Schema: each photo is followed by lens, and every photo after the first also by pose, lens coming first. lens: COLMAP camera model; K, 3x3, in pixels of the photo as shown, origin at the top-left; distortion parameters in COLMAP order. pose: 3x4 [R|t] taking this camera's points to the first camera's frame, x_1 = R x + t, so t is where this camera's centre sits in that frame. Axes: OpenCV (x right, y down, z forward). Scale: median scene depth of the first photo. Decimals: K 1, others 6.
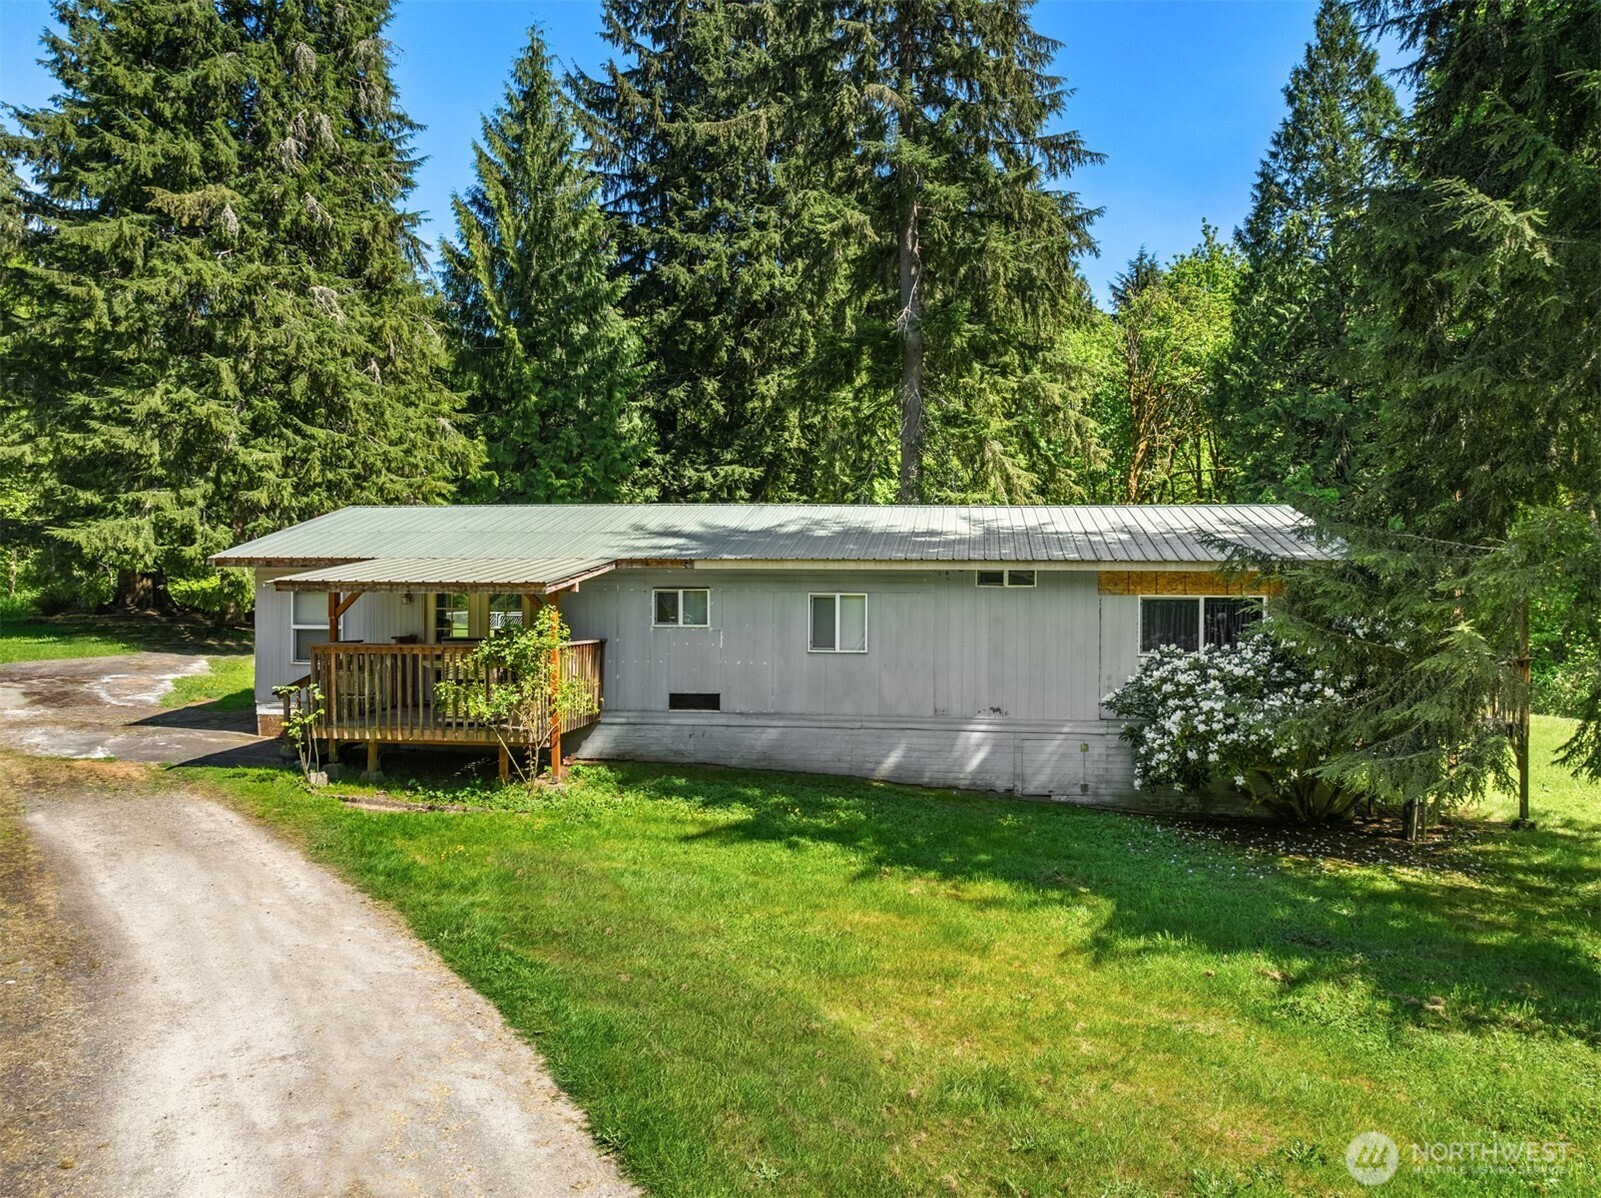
lens RADIAL K [[1135.1, 0, 805.6], [0, 1135.1, 618.8], [0, 0, 1]] dist [-0.036584, 0.000380]
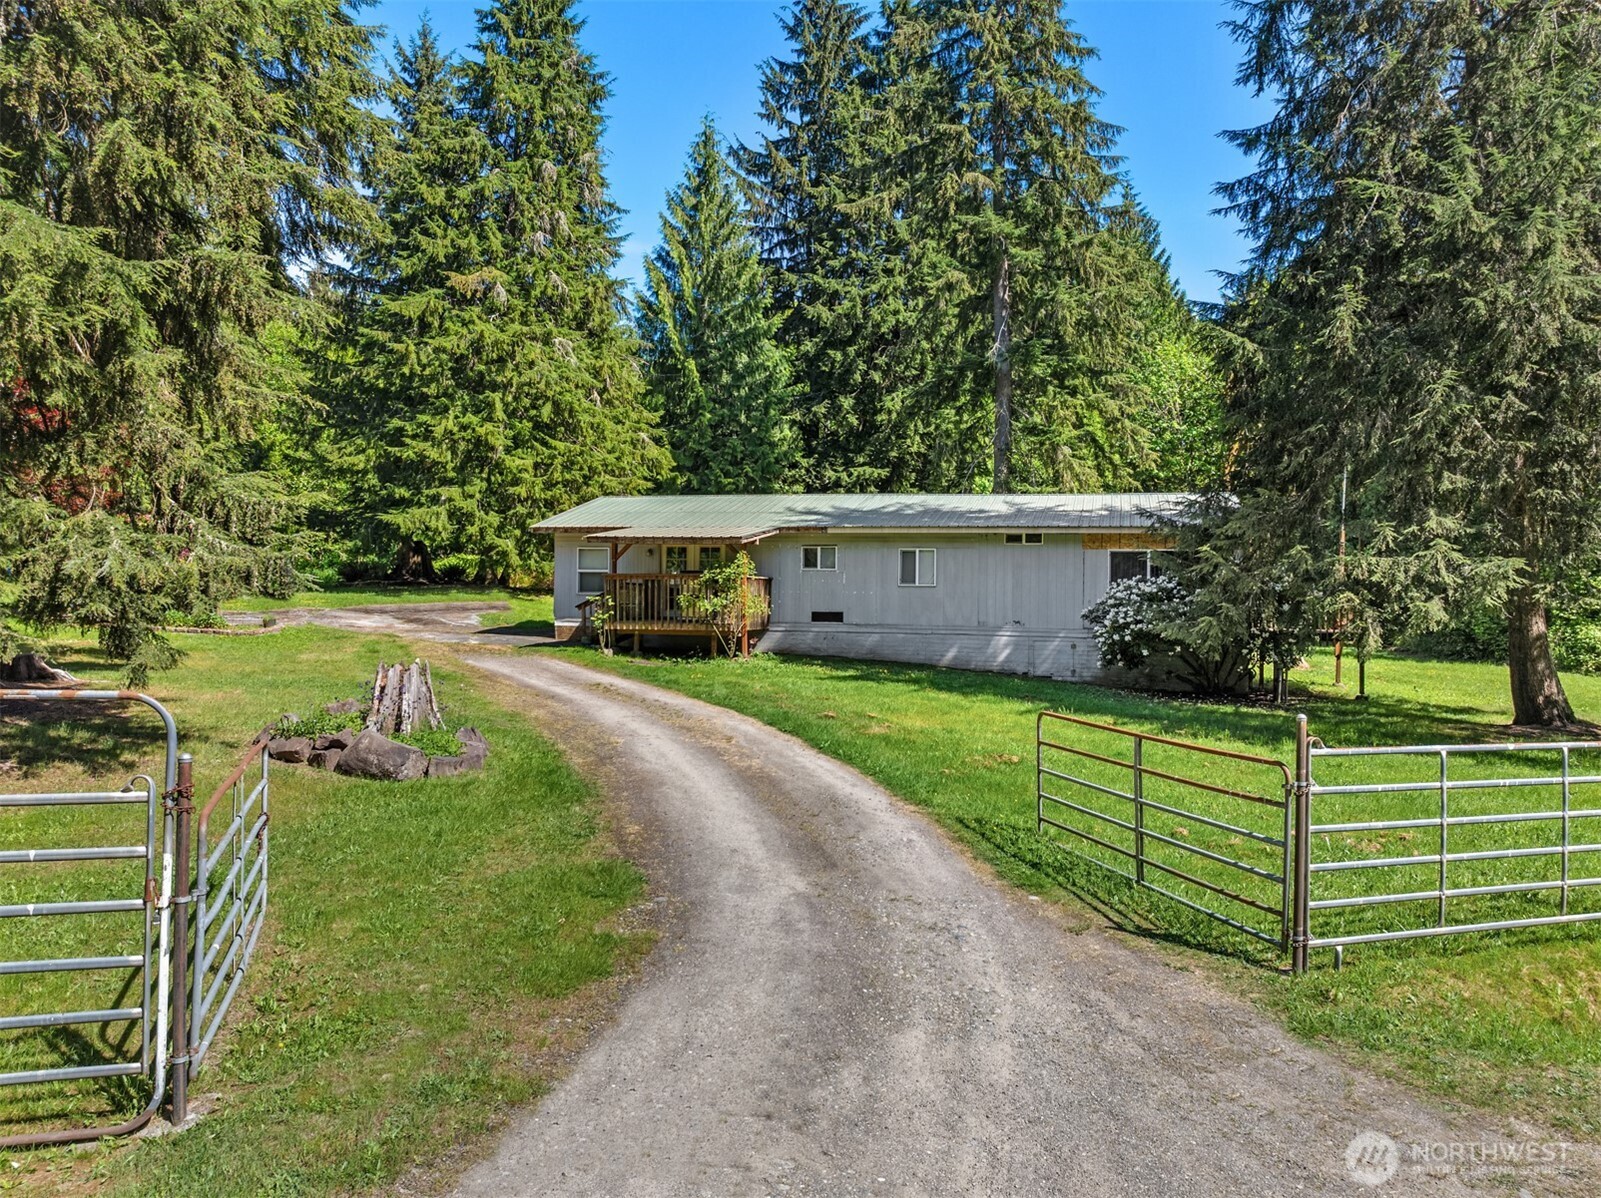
lens RADIAL K [[1144.5, 0, 833.6], [0, 1144.5, 596.6], [0, 0, 1]] dist [-0.005640, -0.000591]
pose [[0.994885, 0.004345, -0.100921, 0.038837], [-0.006313, 0.999796, -0.019186, 0.040038], [0.100817, 0.019725, 0.994709, -0.318052]]
